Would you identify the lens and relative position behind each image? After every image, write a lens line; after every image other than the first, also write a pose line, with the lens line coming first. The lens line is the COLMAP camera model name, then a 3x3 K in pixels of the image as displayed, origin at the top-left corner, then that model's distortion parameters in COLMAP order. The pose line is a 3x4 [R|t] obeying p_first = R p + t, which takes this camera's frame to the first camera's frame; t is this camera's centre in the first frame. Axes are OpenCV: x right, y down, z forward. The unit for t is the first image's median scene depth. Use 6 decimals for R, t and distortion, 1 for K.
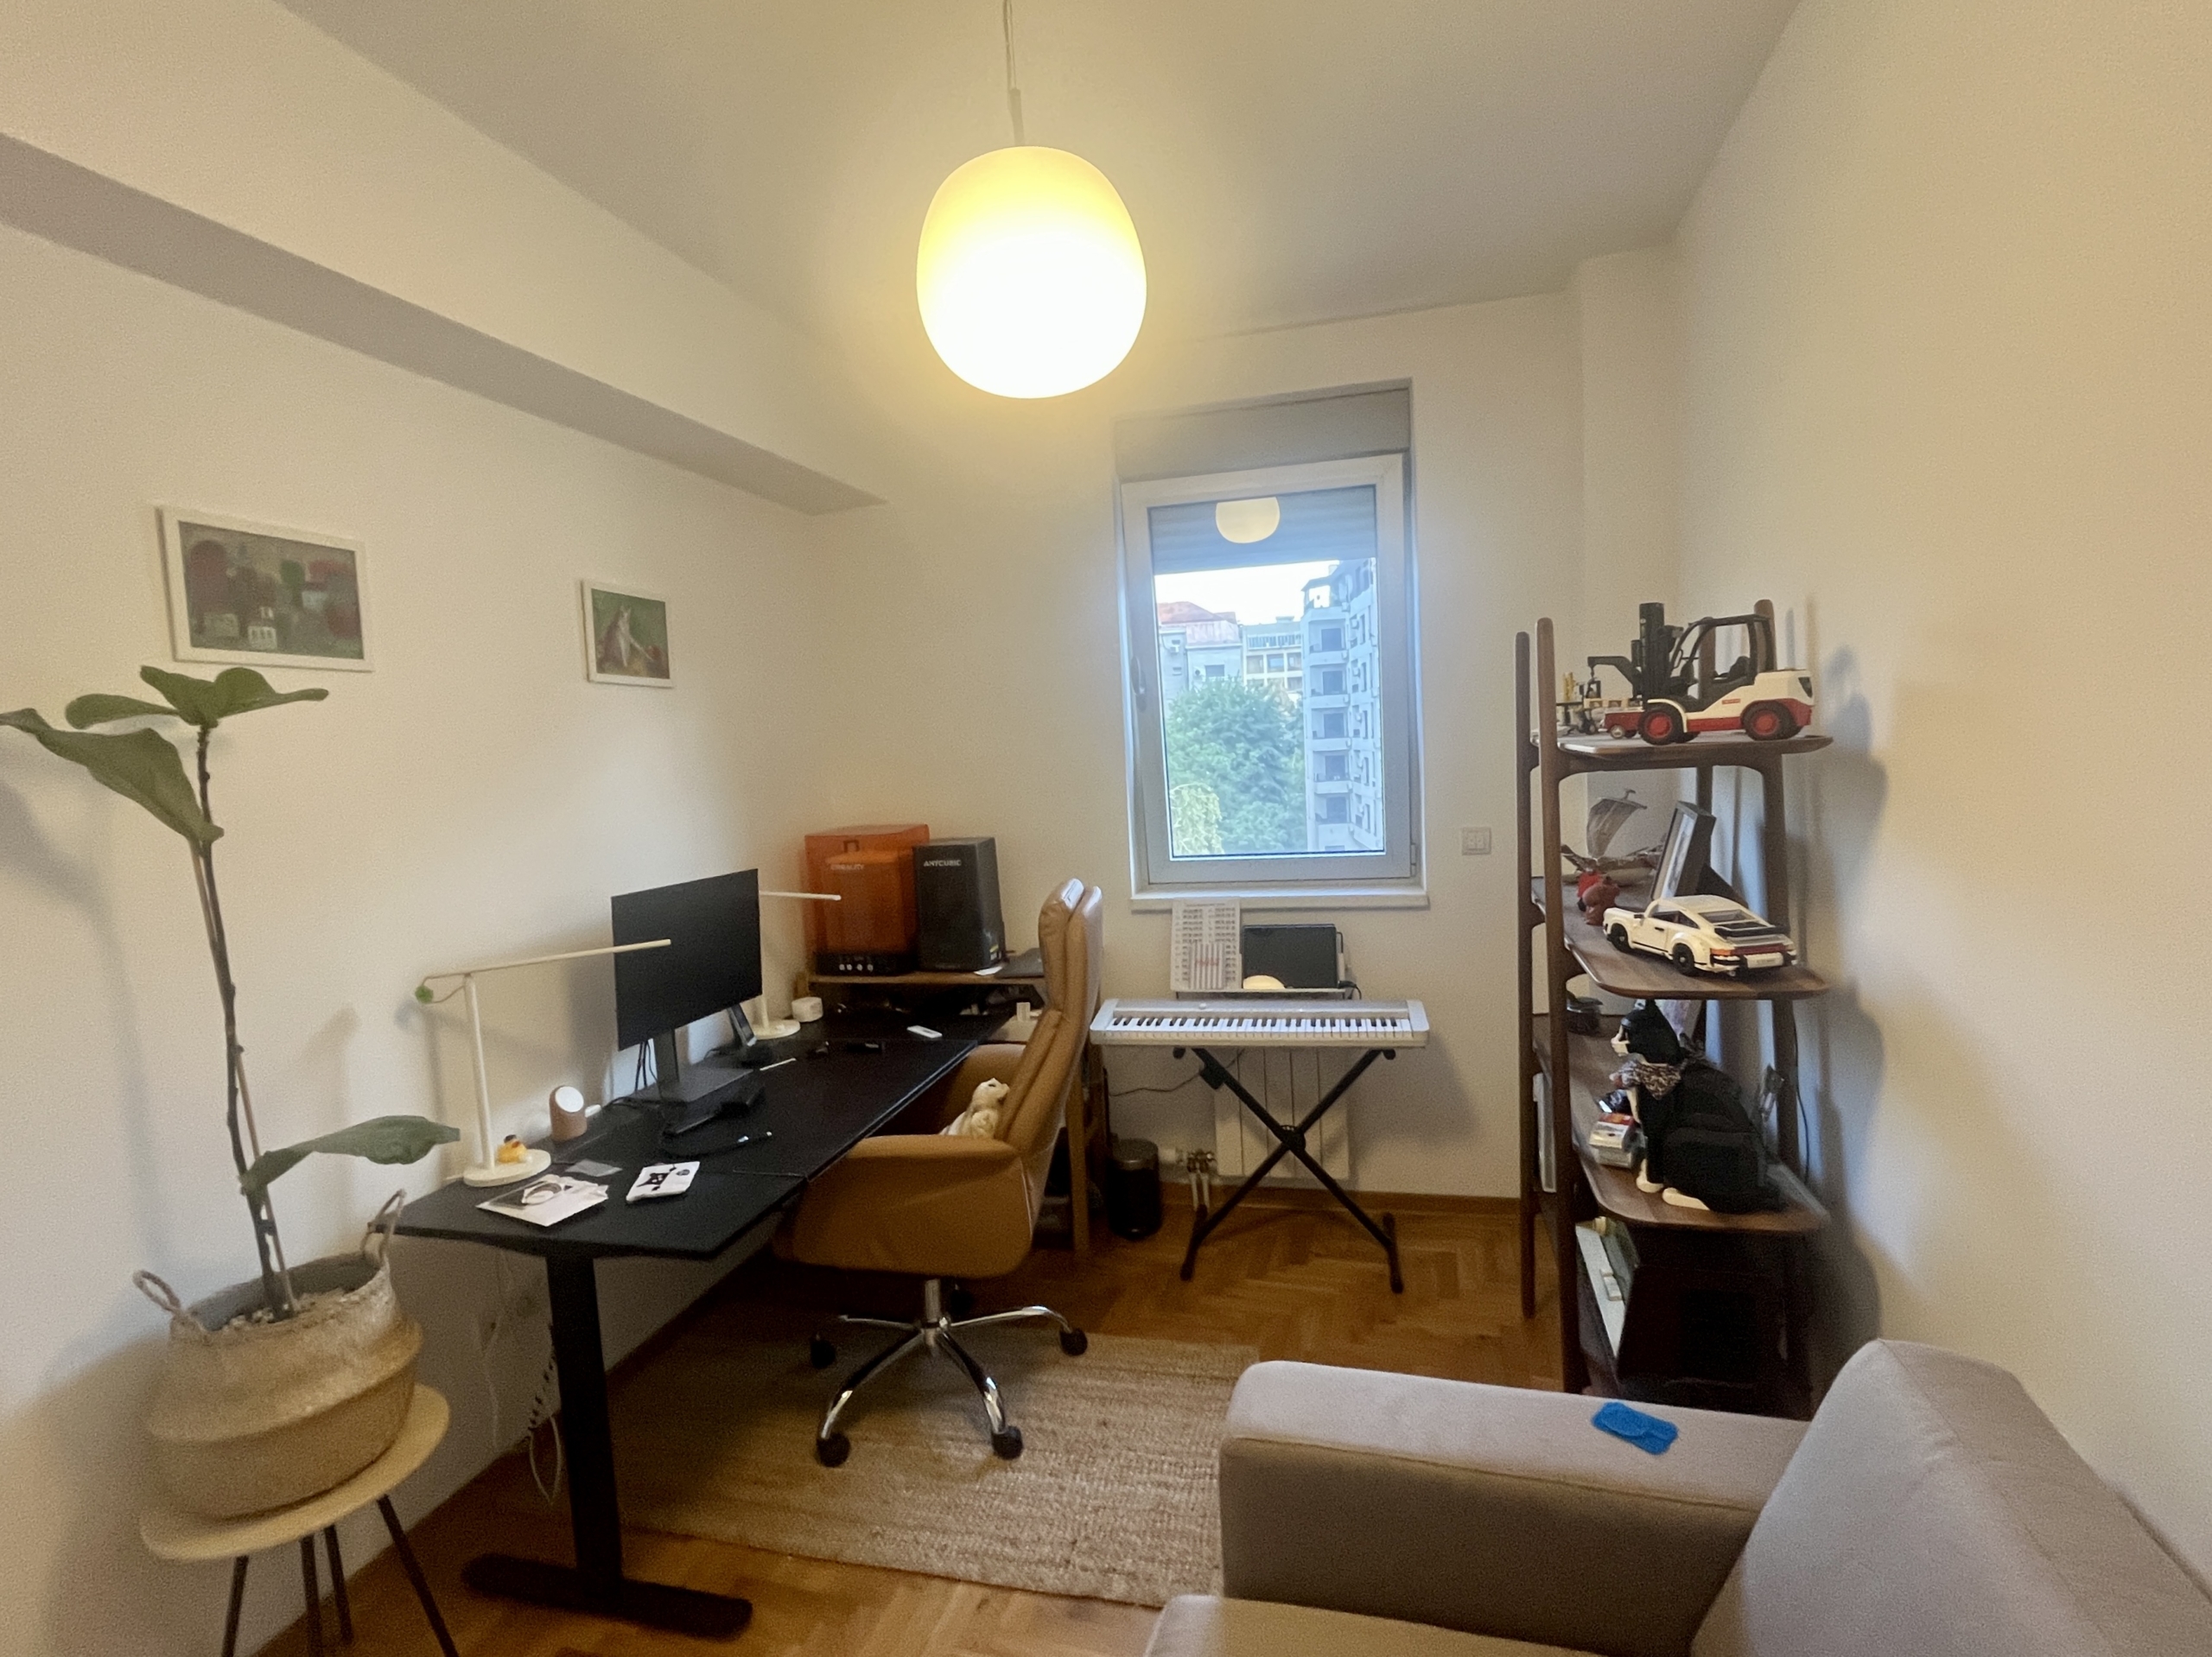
lens RADIAL K [[1036.5, 0, 1105.0], [0, 1036.5, 834.9], [0, 0, 1]] dist [-0.001015, -0.000058]
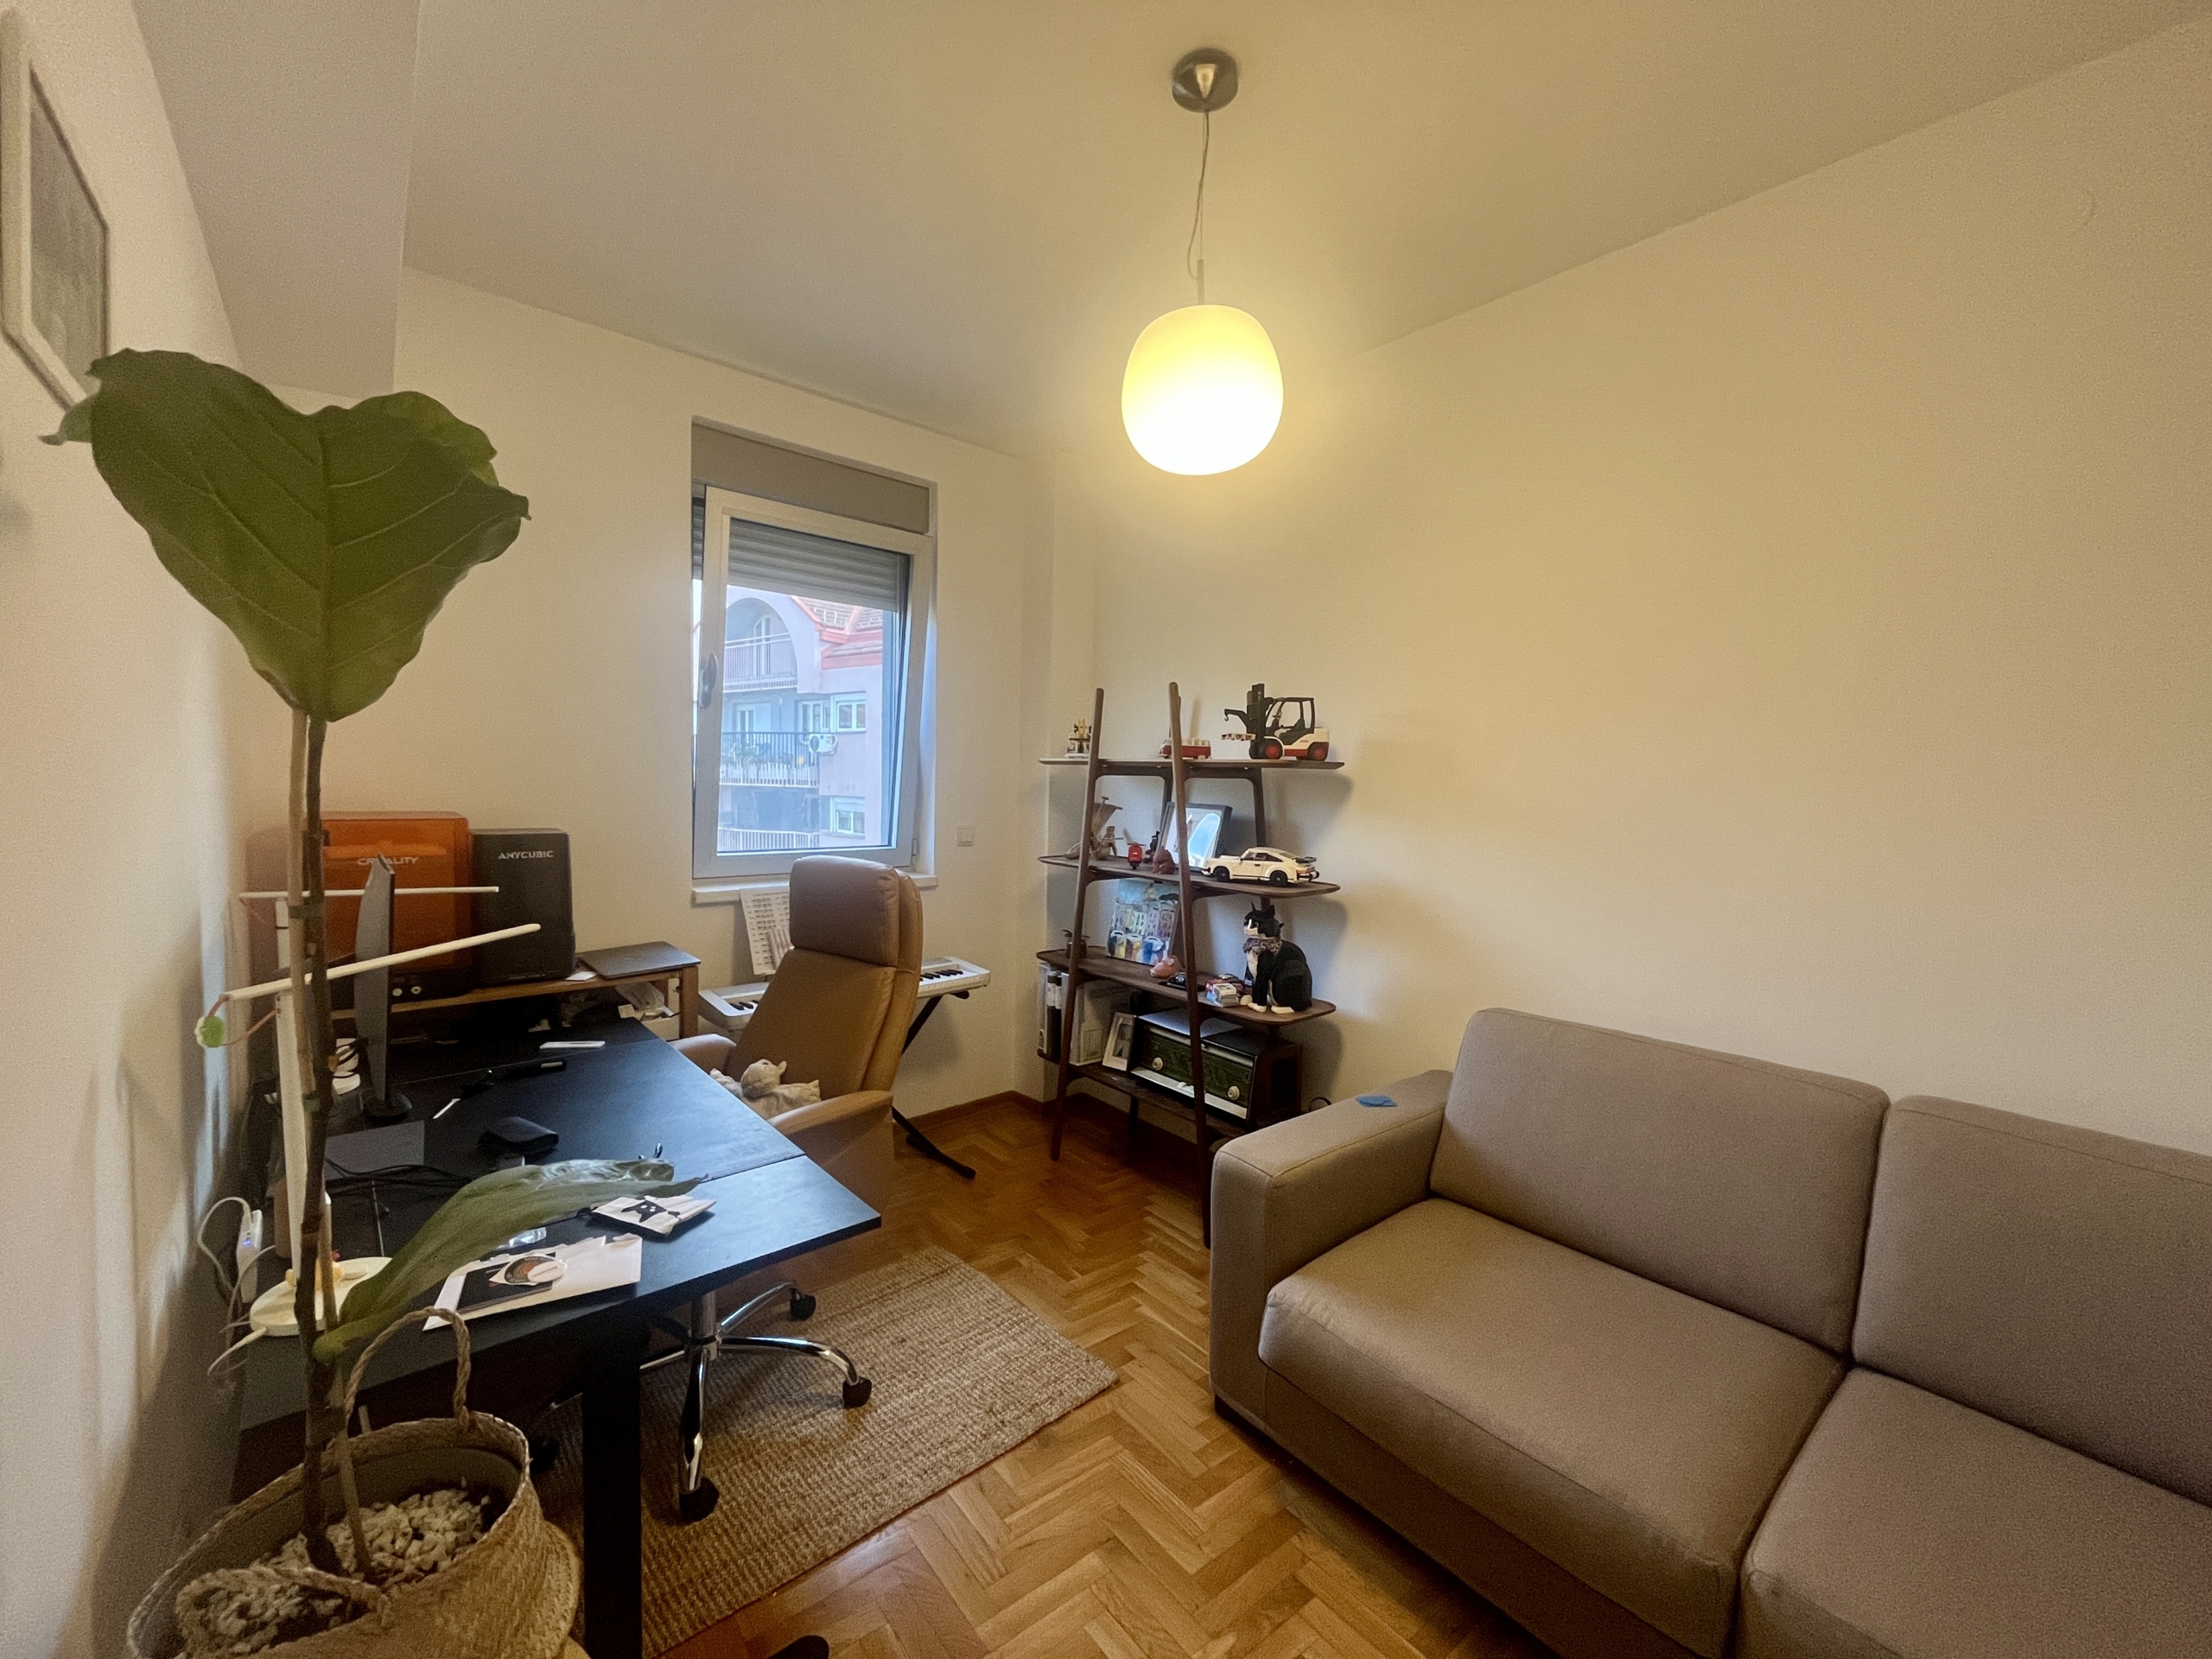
lens RADIAL K [[905.0, 0, 1106.3], [0, 905.0, 835.8], [0, 0, 1]] dist [-0.002565, -0.000319]
pose [[0.554606, 0.012574, 0.832018, -0.851191], [0.024462, 0.999207, -0.031406, 0.077693], [-0.831753, 0.037771, 0.553859, 0.321504]]
